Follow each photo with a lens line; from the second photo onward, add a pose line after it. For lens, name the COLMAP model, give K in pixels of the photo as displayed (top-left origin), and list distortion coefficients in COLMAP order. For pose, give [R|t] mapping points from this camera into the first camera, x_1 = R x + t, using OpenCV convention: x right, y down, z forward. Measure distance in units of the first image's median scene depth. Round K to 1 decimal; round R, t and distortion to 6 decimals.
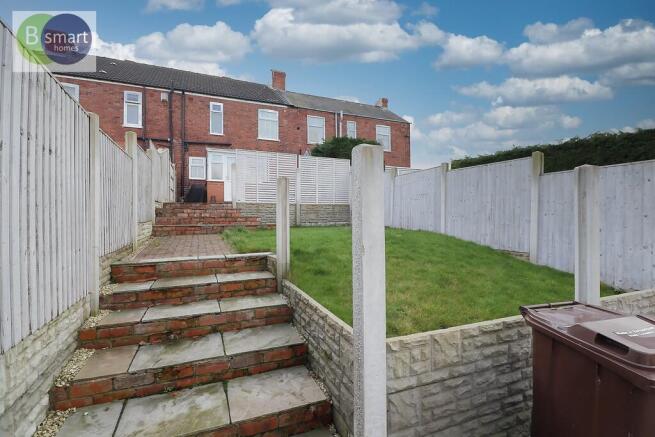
lens RADIAL K [[305.5, 0, 328.3], [0, 305.5, 217.6], [0, 0, 1]] dist [-0.013302, -0.000928]
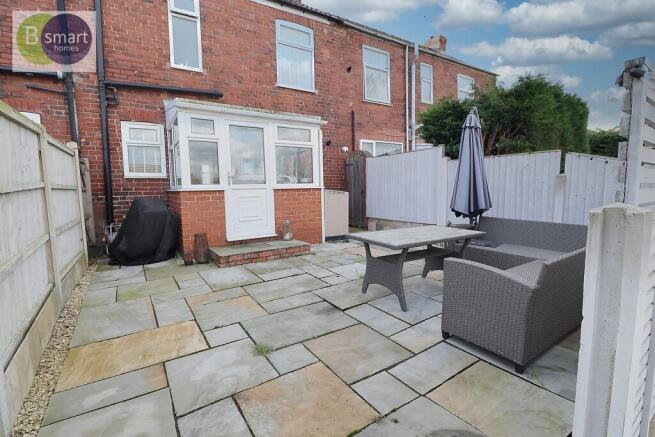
lens RADIAL K [[305.5, 0, 325.7], [0, 305.5, 217.5], [0, 0, 1]] dist [-0.013302, -0.000928]
pose [[0.988313, -0.022297, 0.150802, -0.241027], [0.007093, 0.994900, 0.100612, -0.107016], [-0.152276, -0.098366, 0.983431, 0.527084]]
